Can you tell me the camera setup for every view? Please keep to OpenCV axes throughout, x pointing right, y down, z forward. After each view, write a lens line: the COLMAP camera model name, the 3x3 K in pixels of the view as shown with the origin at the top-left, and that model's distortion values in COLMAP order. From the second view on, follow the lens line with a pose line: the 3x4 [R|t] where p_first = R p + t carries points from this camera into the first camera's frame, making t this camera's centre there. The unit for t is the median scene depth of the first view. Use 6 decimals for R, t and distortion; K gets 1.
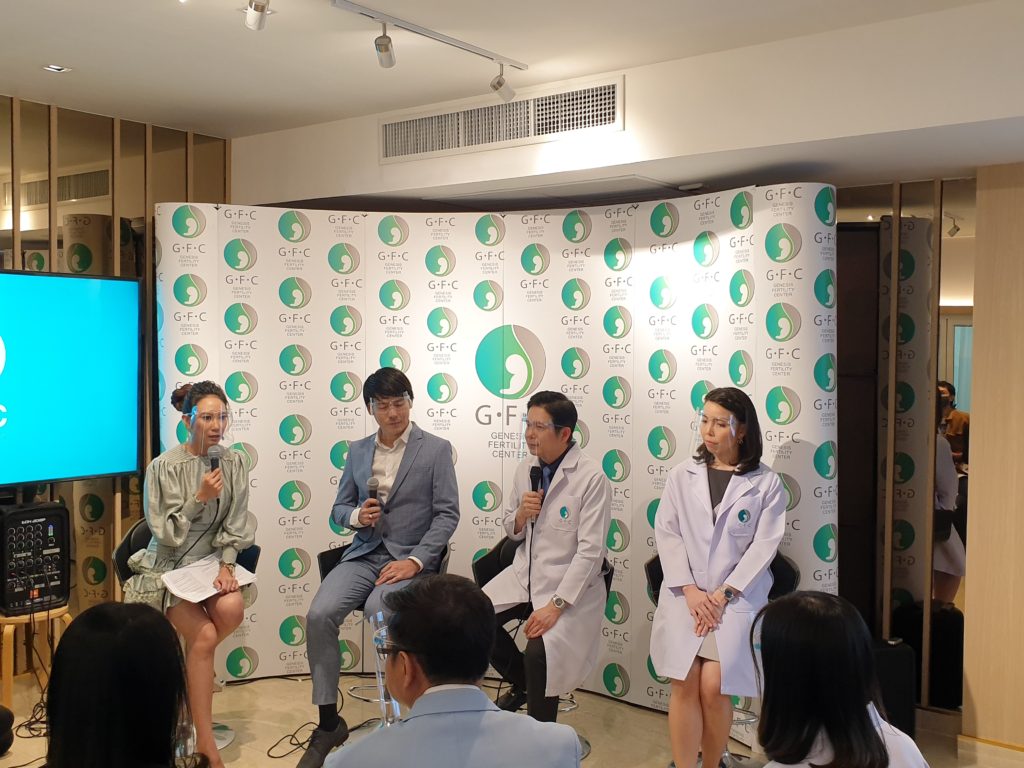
lens RADIAL K [[1034.2, 0, 491.6], [0, 1034.2, 383.0], [0, 0, 1]] dist [0.253807, -0.326139]
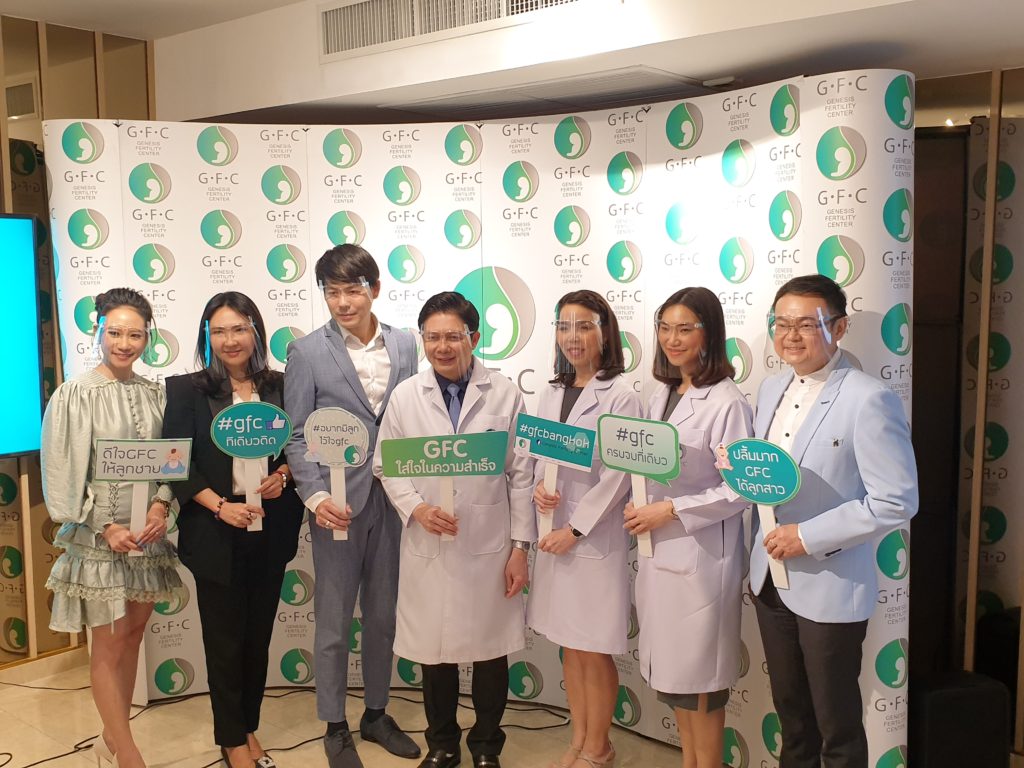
lens RADIAL K [[782.0, 0, 566.4], [0, 782.0, 328.1], [0, 0, 1]] dist [0.063611, -0.007335]
pose [[0.996648, -0.006256, -0.081570, 0.124707], [0.011866, 0.997582, 0.068481, -0.049455], [0.080945, -0.069219, 0.994312, 0.412581]]
